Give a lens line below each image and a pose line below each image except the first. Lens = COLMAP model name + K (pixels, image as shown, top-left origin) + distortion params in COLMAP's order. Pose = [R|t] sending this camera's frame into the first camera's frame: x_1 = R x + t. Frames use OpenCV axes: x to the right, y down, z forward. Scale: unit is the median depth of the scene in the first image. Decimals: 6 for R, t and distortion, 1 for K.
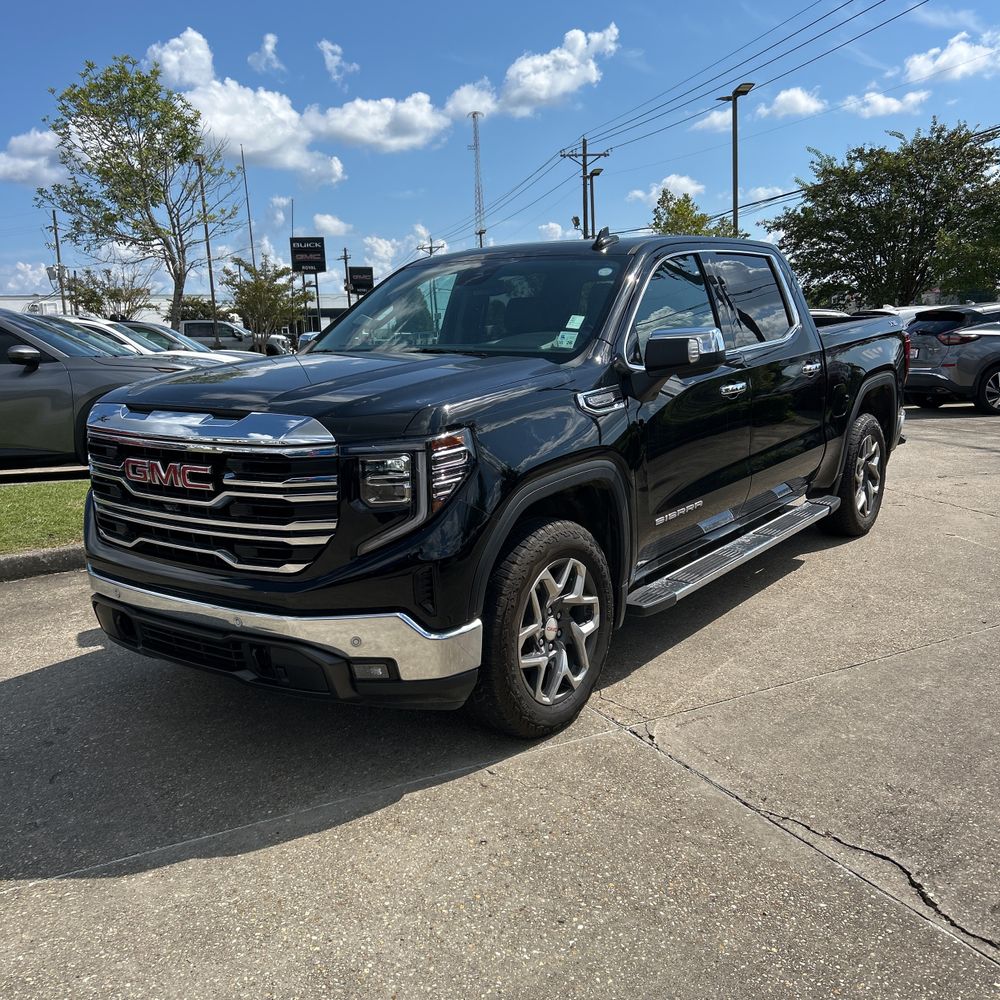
lens RADIAL K [[1021.6, 0, 500.0], [0, 1021.6, 500.0], [0, 0, 1]] dist [0.027400, -0.014278]
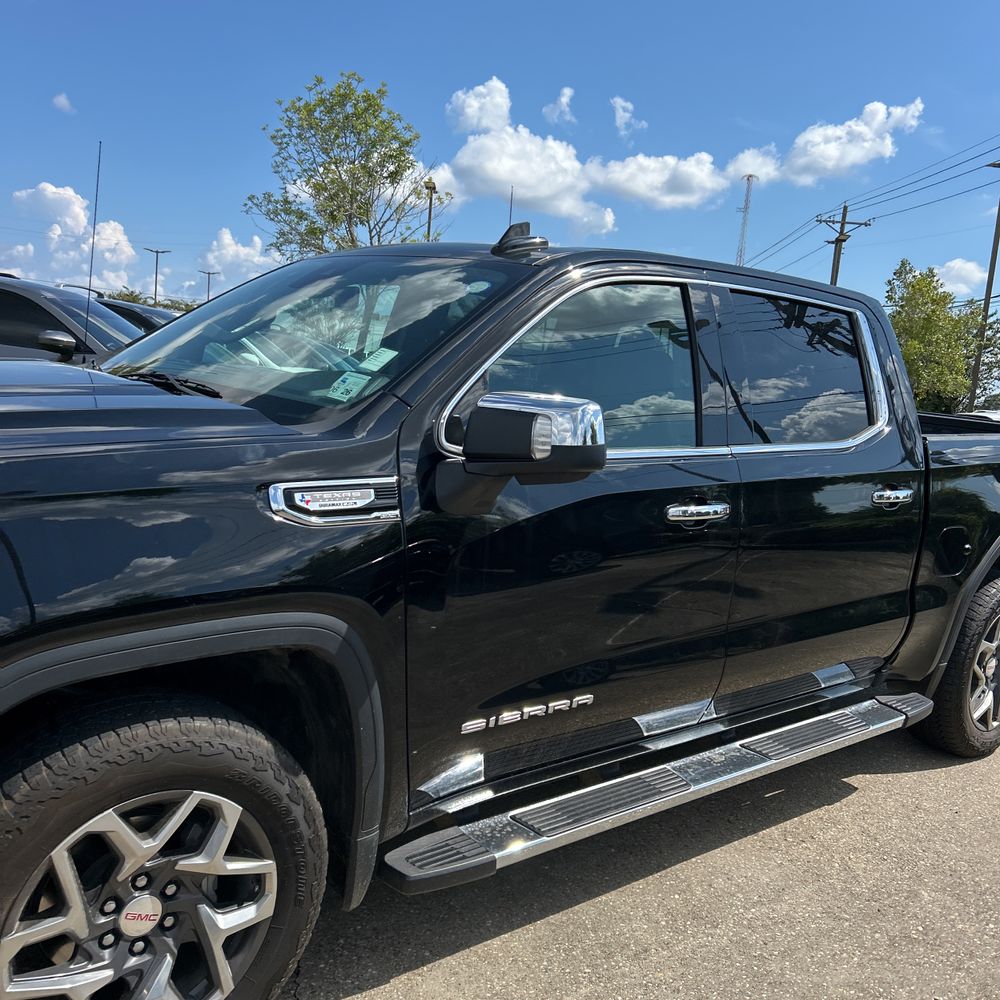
lens RADIAL K [[1021.6, 0, 500.0], [0, 1021.6, 500.0], [0, 0, 1]] dist [0.027400, -0.014278]
pose [[0.963322, 0.155069, -0.219006, 0.050144], [-0.165498, 0.985754, -0.029990, -0.016233], [0.211236, 0.065135, 0.975263, 0.080759]]
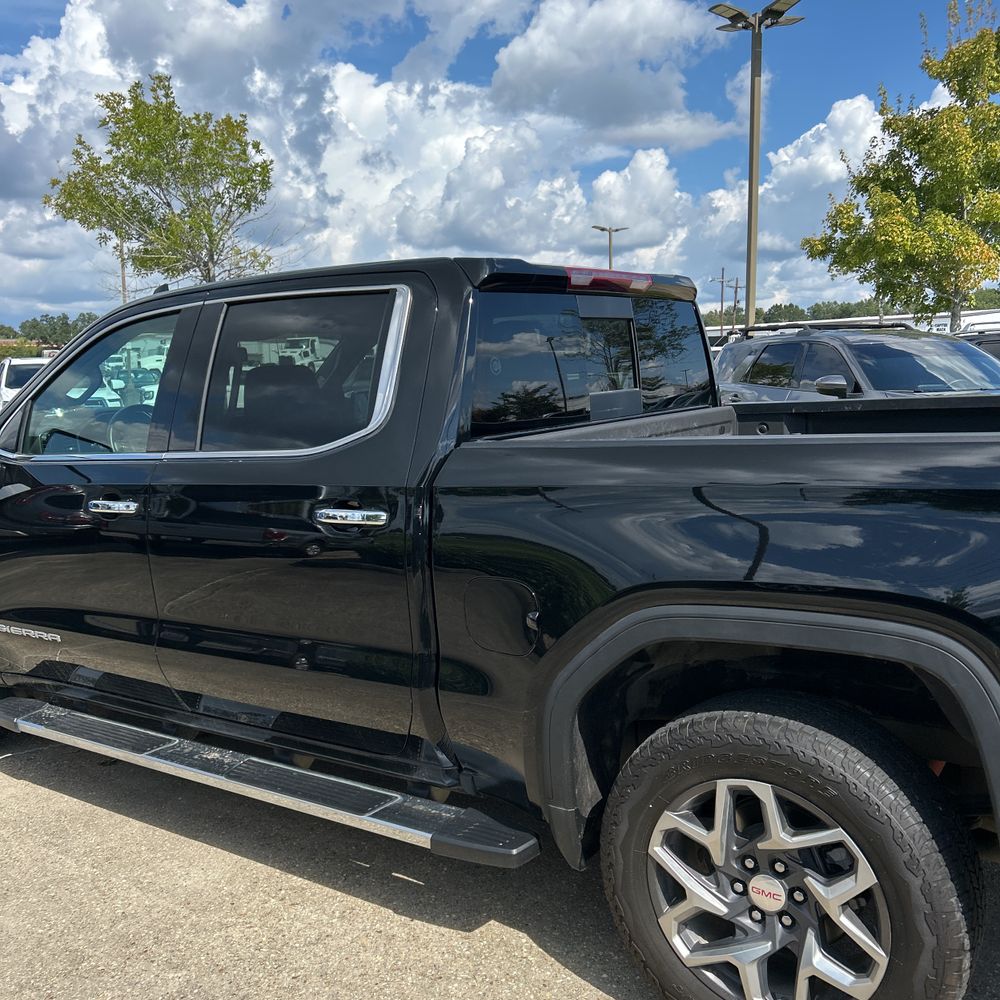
lens RADIAL K [[1006.3, 0, 500.0], [0, 1006.3, 500.0], [0, 0, 1]] dist [0.010215, -0.003161]
pose [[0.026981, 0.163426, -0.986187, 0.185706], [-0.147249, 0.976434, 0.157781, -0.053223], [0.988731, 0.140958, 0.050410, 0.249984]]
